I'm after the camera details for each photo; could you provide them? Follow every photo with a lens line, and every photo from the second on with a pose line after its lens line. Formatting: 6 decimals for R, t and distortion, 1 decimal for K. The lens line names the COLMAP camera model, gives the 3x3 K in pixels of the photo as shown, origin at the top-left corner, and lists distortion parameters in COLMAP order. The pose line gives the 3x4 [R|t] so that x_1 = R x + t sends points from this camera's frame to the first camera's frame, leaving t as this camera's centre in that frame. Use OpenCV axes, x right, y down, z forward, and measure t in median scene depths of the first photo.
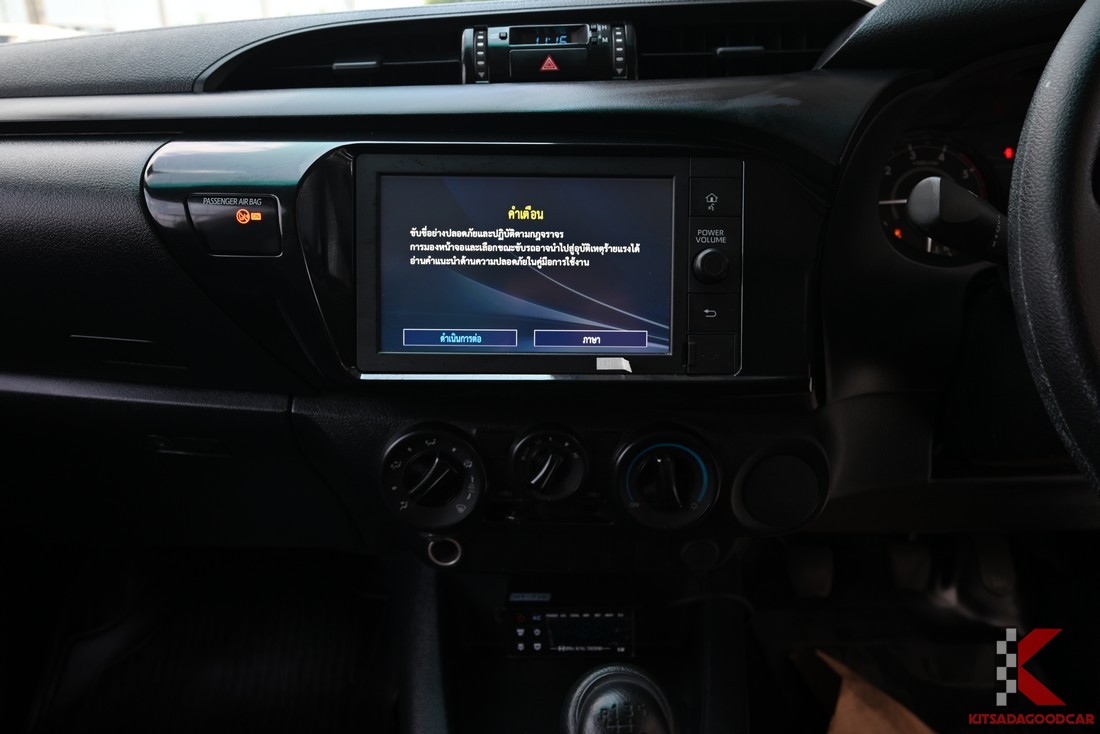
lens RADIAL K [[732.0, 0, 550.0], [0, 732.0, 367.0], [0, 0, 1]] dist [-0.004059, 0.005331]
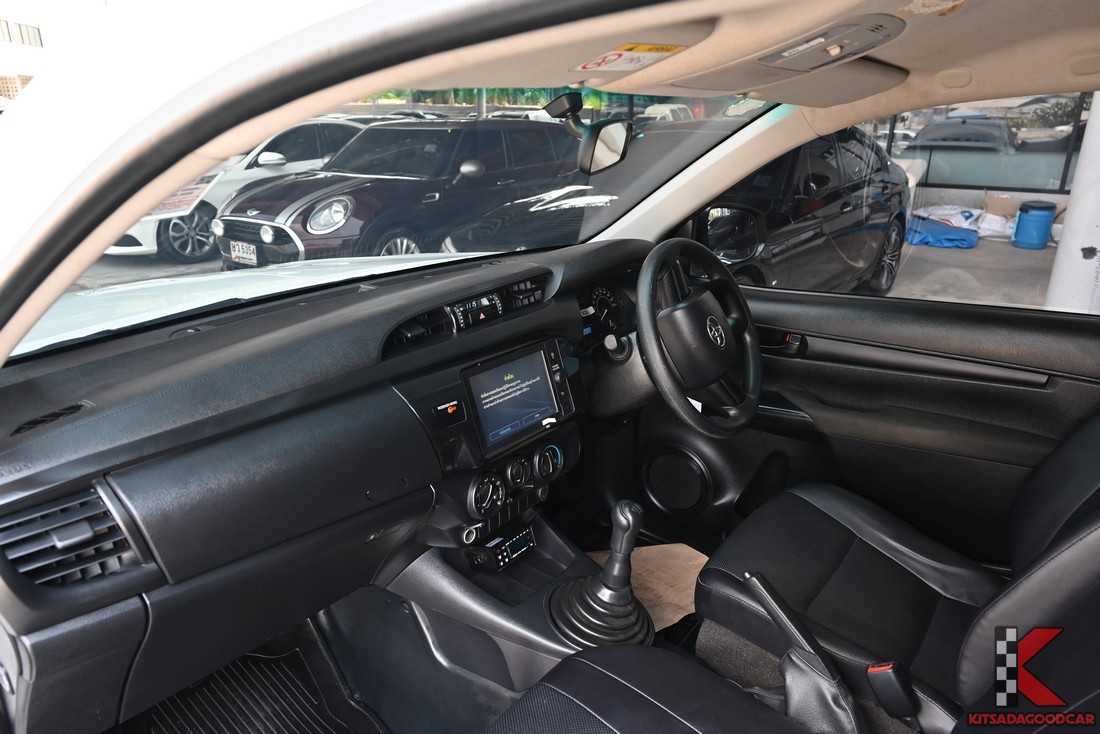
lens RADIAL K [[732.0, 0, 550.0], [0, 732.0, 367.0], [0, 0, 1]] dist [-0.004059, 0.005331]
pose [[0.605528, -0.254585, 0.754004, -1.874256], [0.275978, 0.955832, 0.101098, -0.462441], [-0.746439, 0.146871, 0.649043, -0.782965]]
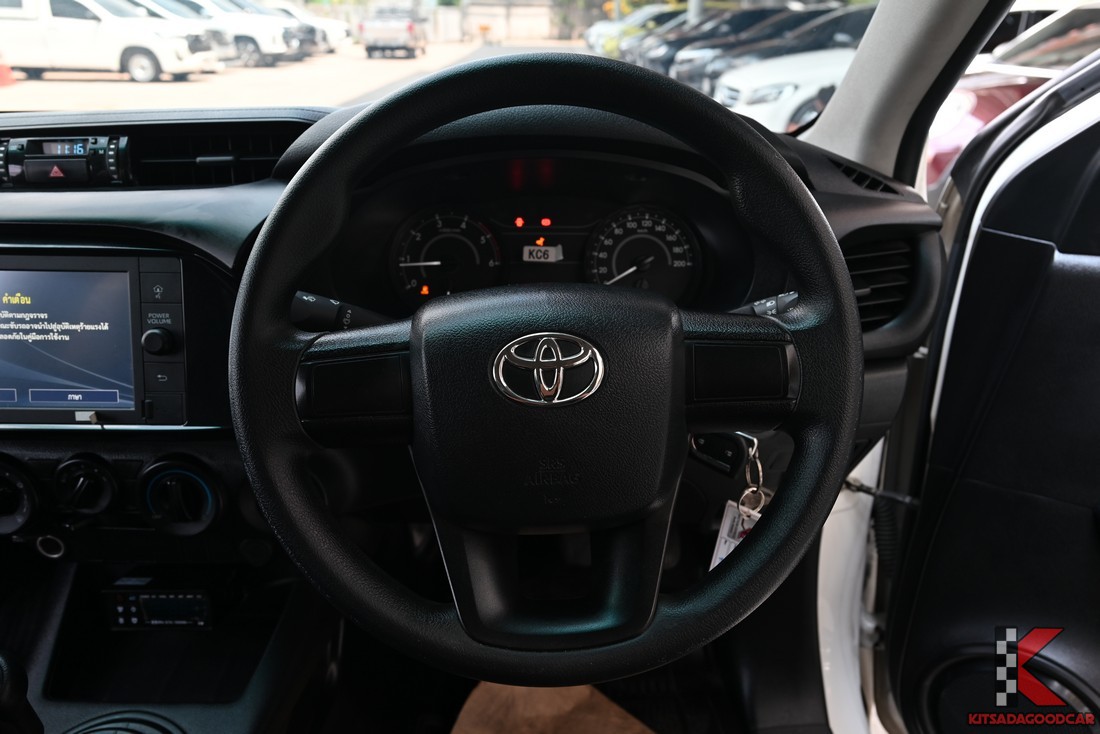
lens RADIAL K [[732.0, 0, 550.0], [0, 732.0, 367.0], [0, 0, 1]] dist [-0.004059, 0.005331]
pose [[0.999983, 0.005336, 0.002477, 0.894753], [-0.005498, 0.997475, 0.070812, -0.186555], [-0.002093, -0.070824, 0.997487, -0.285625]]
